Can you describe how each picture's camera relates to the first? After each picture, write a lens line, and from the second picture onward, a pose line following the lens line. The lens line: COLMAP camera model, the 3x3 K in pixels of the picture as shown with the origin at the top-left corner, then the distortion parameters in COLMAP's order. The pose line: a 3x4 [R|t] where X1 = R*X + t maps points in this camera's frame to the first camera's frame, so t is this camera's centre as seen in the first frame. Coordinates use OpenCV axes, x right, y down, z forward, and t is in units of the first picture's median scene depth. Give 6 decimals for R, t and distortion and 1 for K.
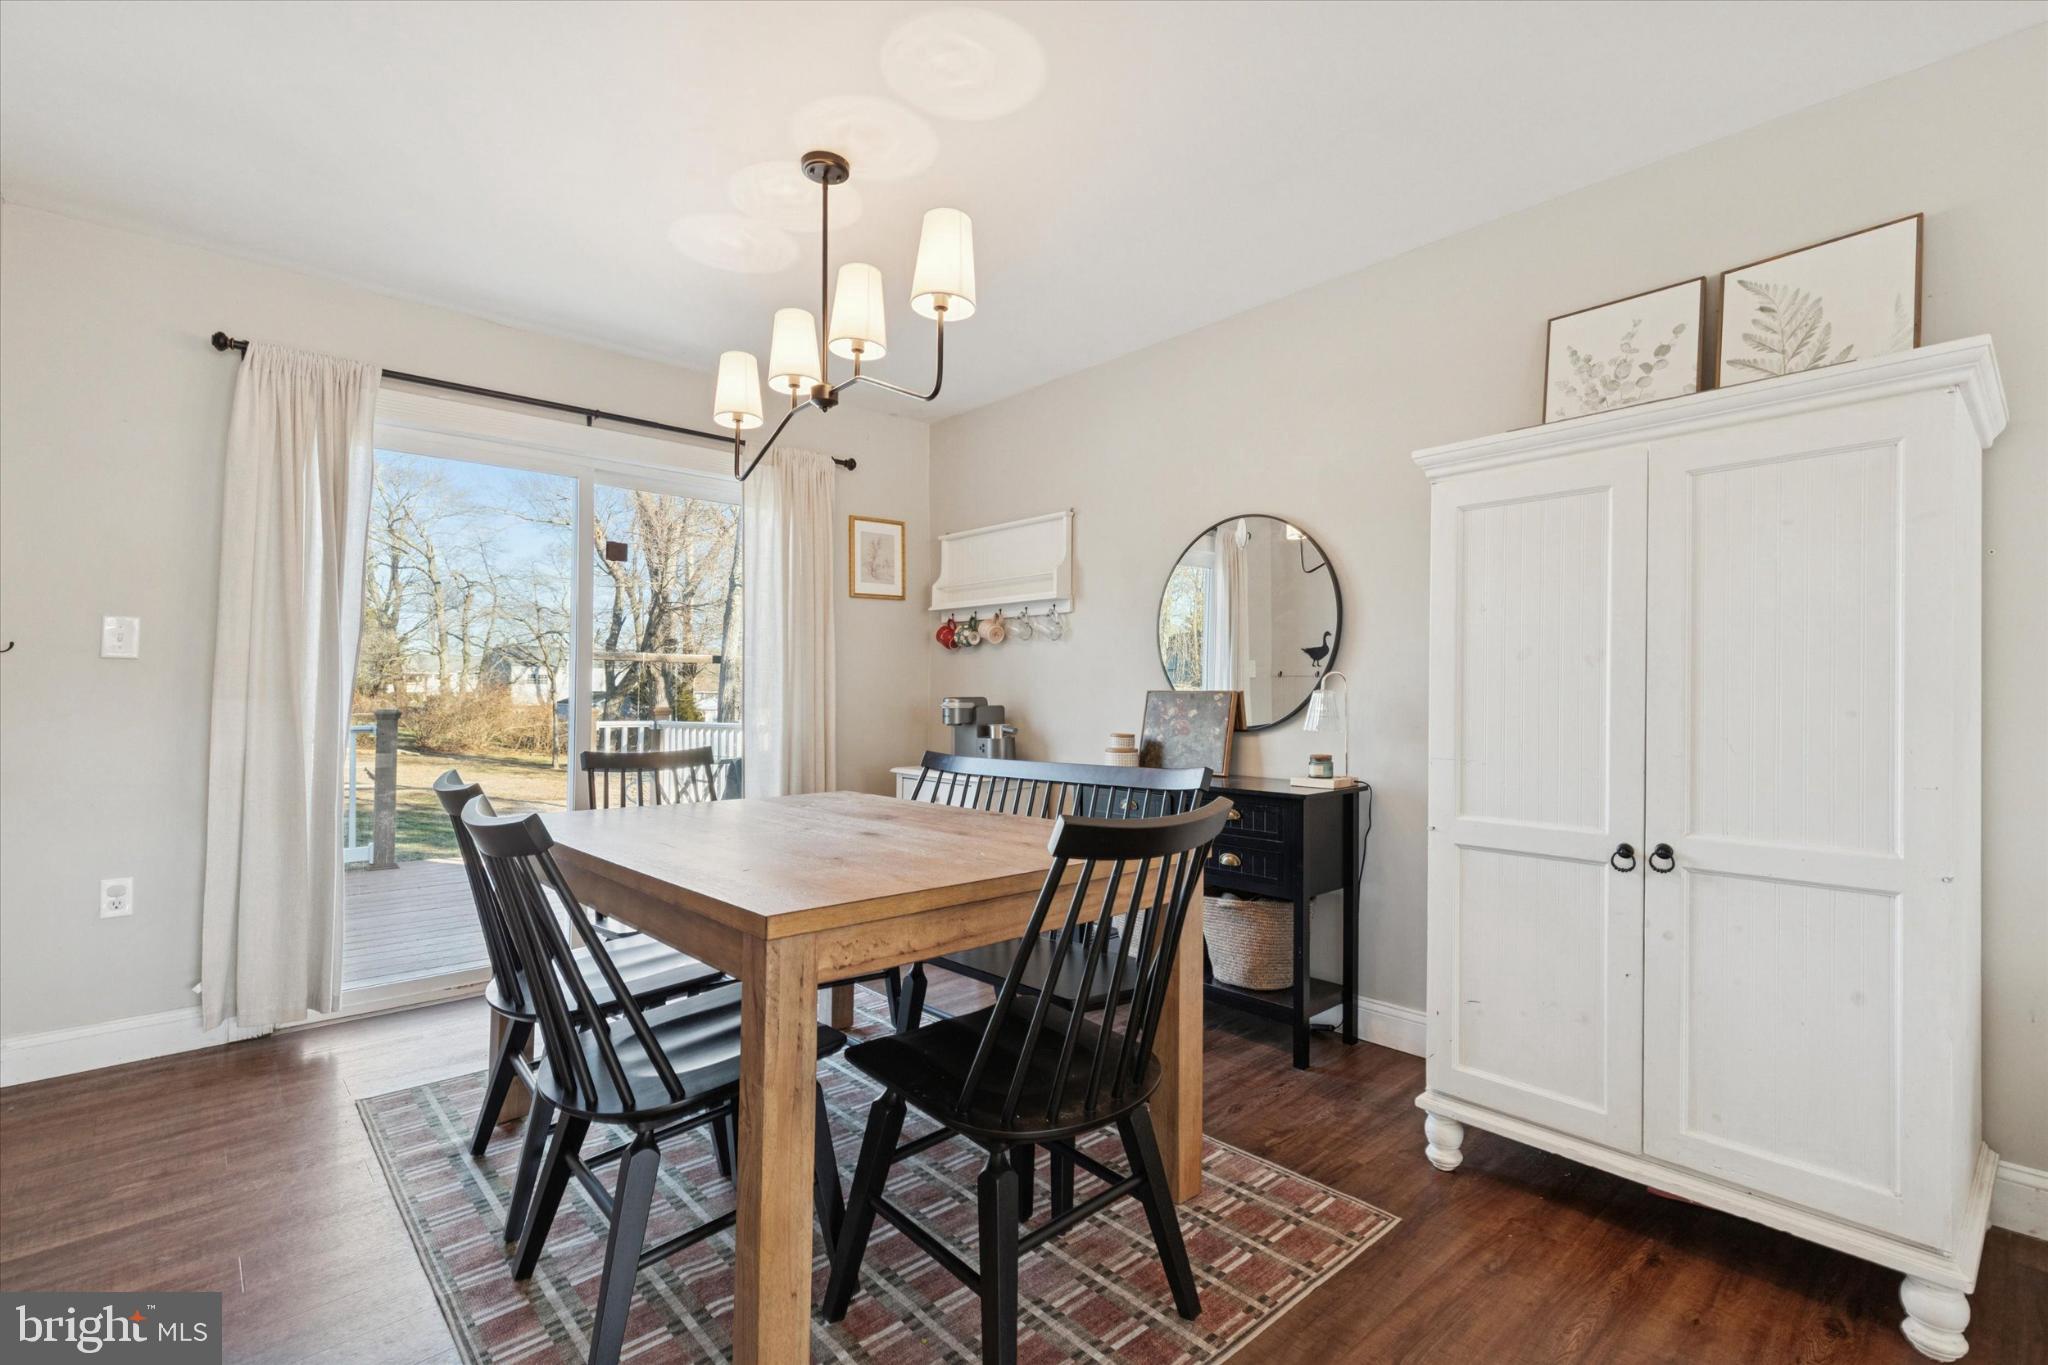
lens RADIAL K [[947.1, 0, 1031.4], [0, 947.1, 681.8], [0, 0, 1]] dist [0.001865, 0.000097]
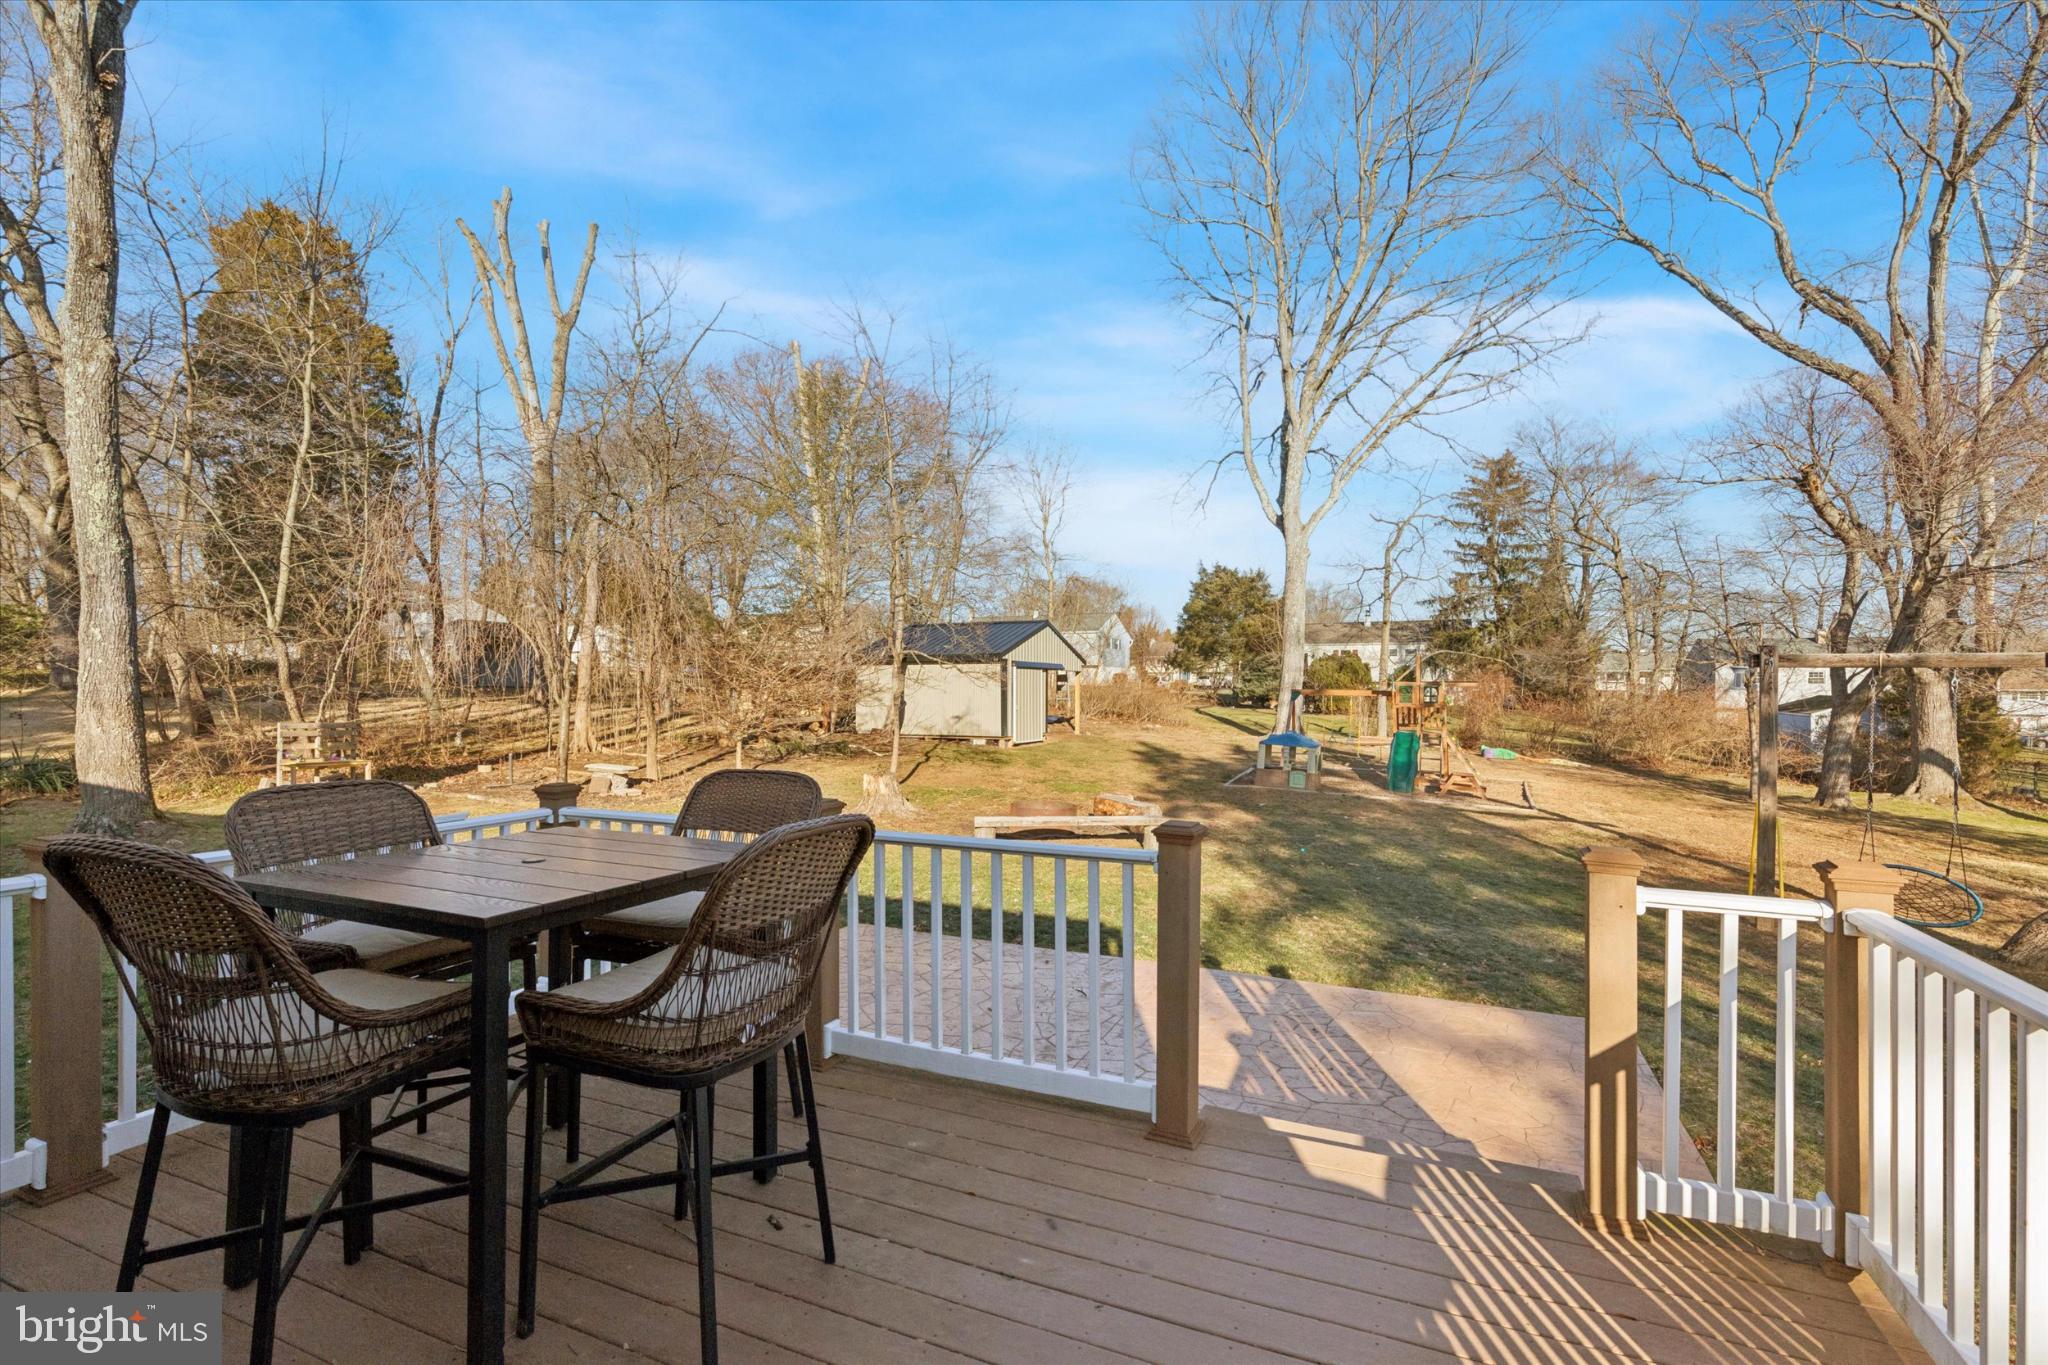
lens RADIAL K [[947.1, 0, 1031.4], [0, 947.1, 681.8], [0, 0, 1]] dist [0.001865, 0.000097]
pose [[0.420089, -0.011669, -0.907408, -0.043027], [0.014143, 0.999880, -0.006310, -0.006910], [0.907373, -0.010183, 0.420204, 0.120679]]
